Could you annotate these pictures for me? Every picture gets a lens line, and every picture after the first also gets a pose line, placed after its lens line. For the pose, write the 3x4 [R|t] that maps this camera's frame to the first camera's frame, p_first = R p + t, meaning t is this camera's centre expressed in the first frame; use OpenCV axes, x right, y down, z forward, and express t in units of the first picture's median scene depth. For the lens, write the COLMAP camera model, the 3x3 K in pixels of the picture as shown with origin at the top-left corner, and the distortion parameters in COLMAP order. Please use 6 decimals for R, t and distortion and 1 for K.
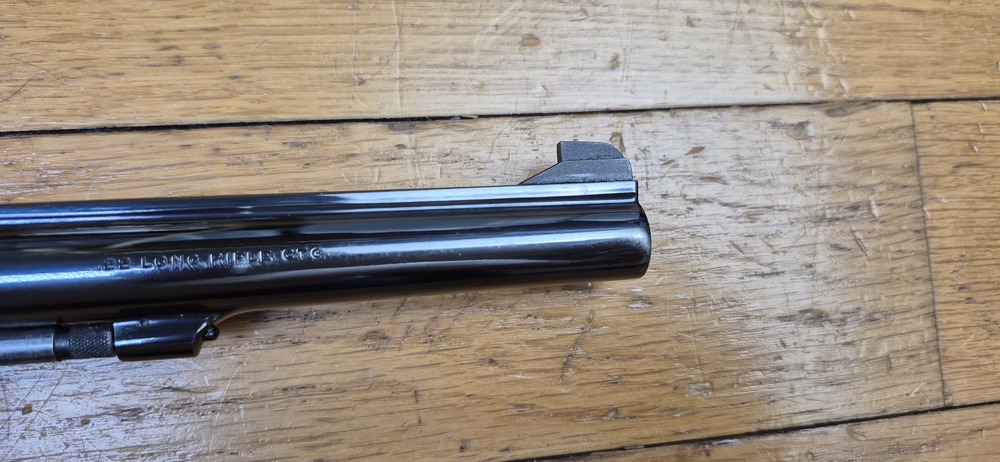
lens RADIAL K [[740.8, 0, 490.2], [0, 740.8, 225.7], [0, 0, 1]] dist [0.050114, -0.133020]
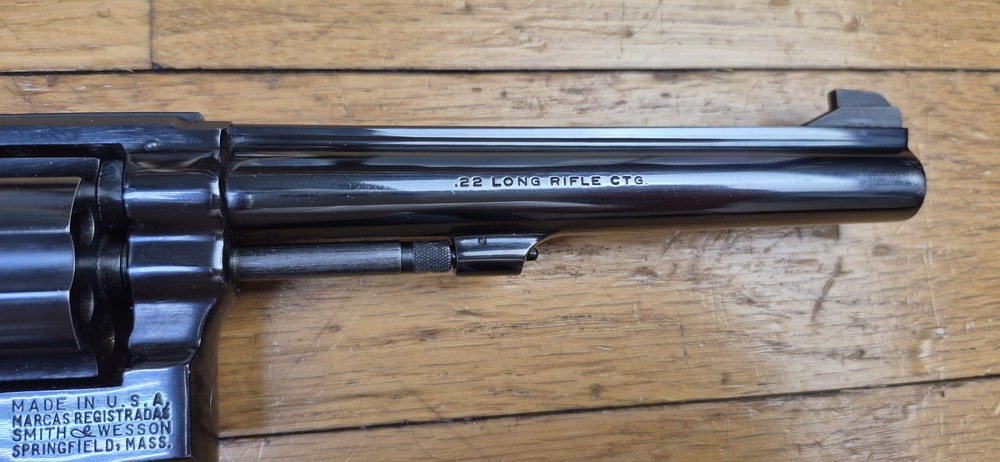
lens RADIAL K [[740.8, 0, 492.2], [0, 740.8, 229.2], [0, 0, 1]] dist [0.050114, -0.133020]
pose [[0.999566, 0.022855, -0.018589, -0.352416], [-0.023088, 0.999656, -0.012405, 0.105513], [0.018299, 0.012829, 0.999750, -0.064324]]
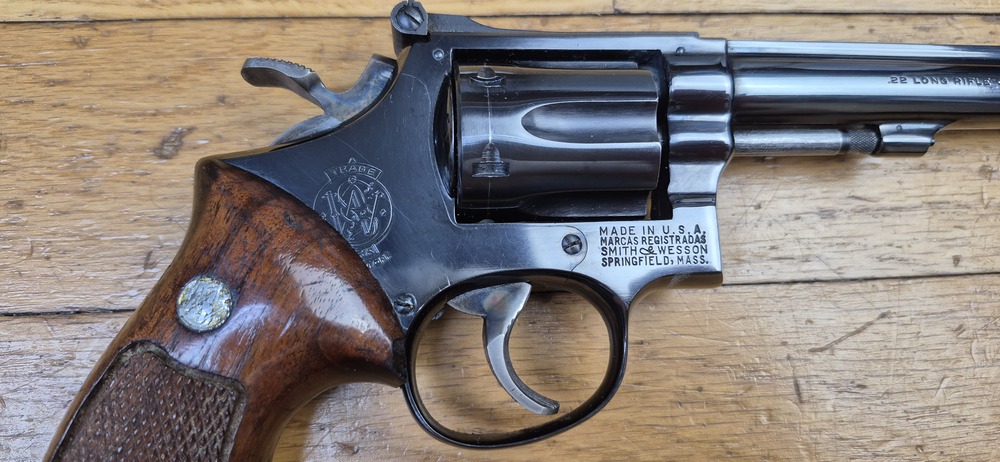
lens RADIAL K [[740.8, 0, 500.3], [0, 740.8, 224.4], [0, 0, 1]] dist [0.050114, -0.133020]
pose [[0.995188, 0.017712, -0.096370, -0.890807], [-0.023458, 0.997993, -0.058821, 0.344398], [0.095134, 0.060798, 0.993606, -0.389275]]
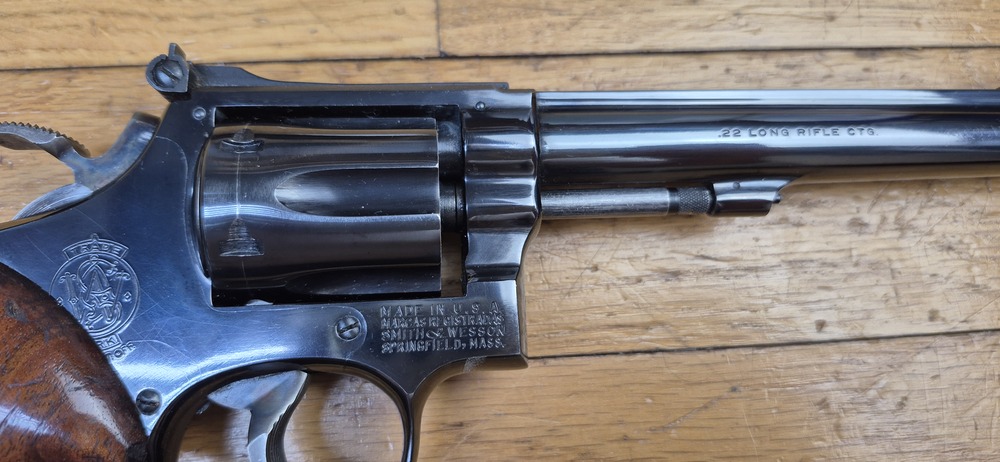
lens RADIAL K [[740.8, 0, 499.6], [0, 740.8, 226.4], [0, 0, 1]] dist [0.050114, -0.133020]
pose [[0.995355, 0.007381, -0.095992, -0.612709], [-0.013458, 0.997934, -0.062819, 0.237246], [0.095330, 0.063819, 0.993398, -0.248263]]
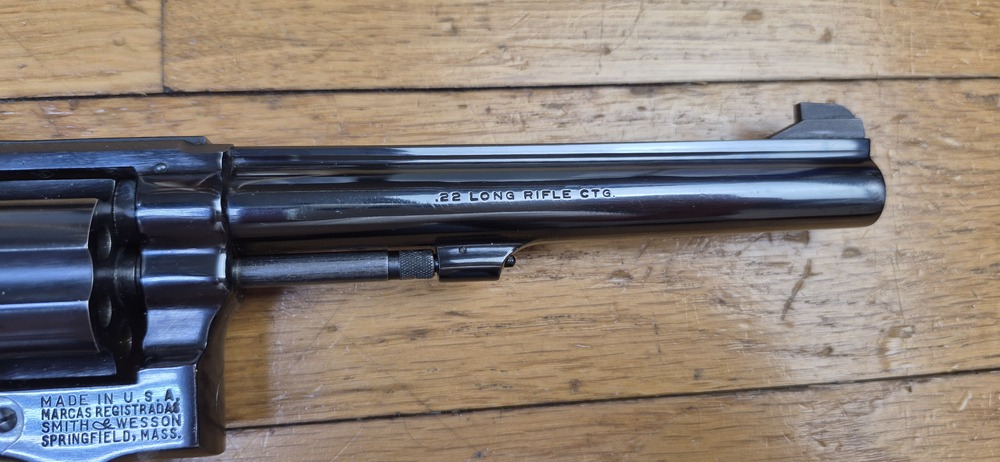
lens RADIAL K [[740.8, 0, 494.7], [0, 740.8, 230.8], [0, 0, 1]] dist [0.050114, -0.133020]
pose [[0.998449, 0.017346, -0.052903, -0.287452], [-0.016992, 0.999830, 0.007132, 0.076221], [0.053018, -0.006222, 0.998574, -0.141763]]
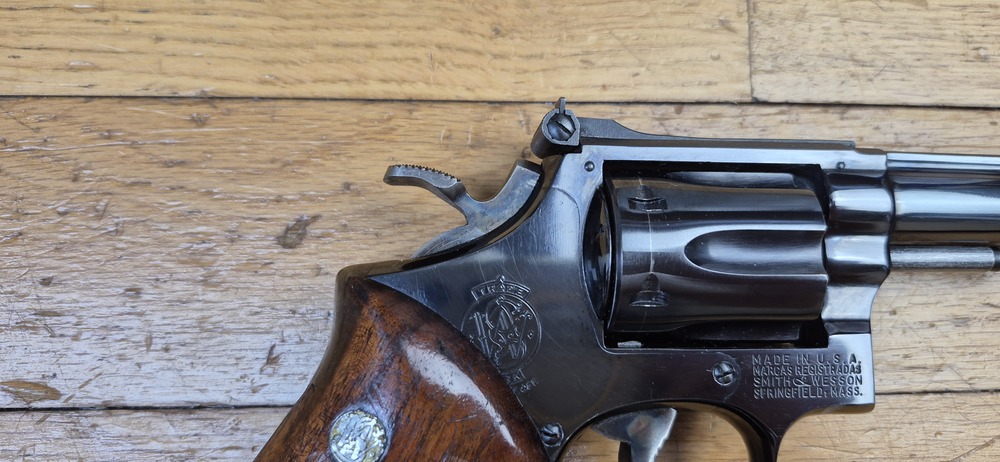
lens RADIAL K [[740.8, 0, 499.3], [0, 740.8, 221.4], [0, 0, 1]] dist [0.050114, -0.133020]
pose [[0.992356, 0.059516, -0.108109, -1.096351], [-0.061545, 0.997983, -0.015528, 0.137433], [0.106967, 0.022063, 0.994018, -0.374228]]
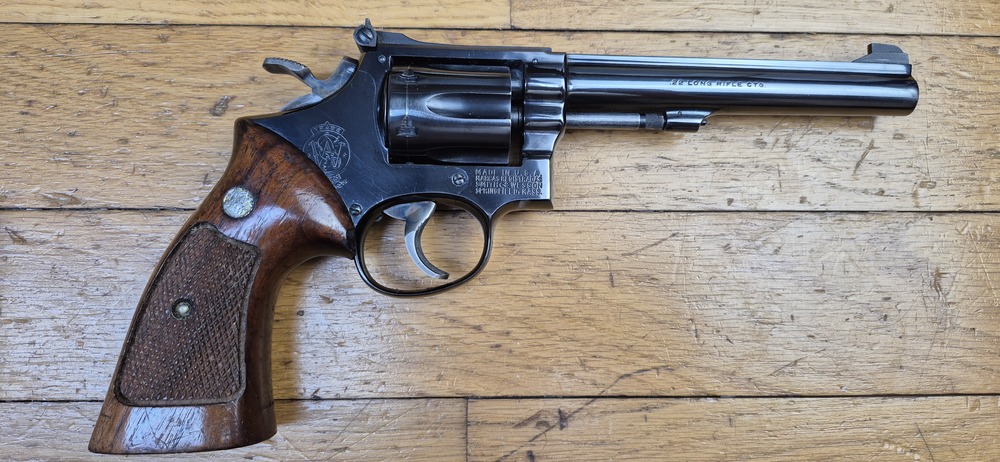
lens RADIAL K [[740.8, 0, 505.8], [0, 740.8, 223.5], [0, 0, 1]] dist [0.050114, -0.133020]
pose [[0.988315, 0.066127, -0.137332, -0.533585], [-0.065250, 0.997810, 0.010882, 0.387055], [0.137750, -0.001794, 0.990465, -1.041222]]
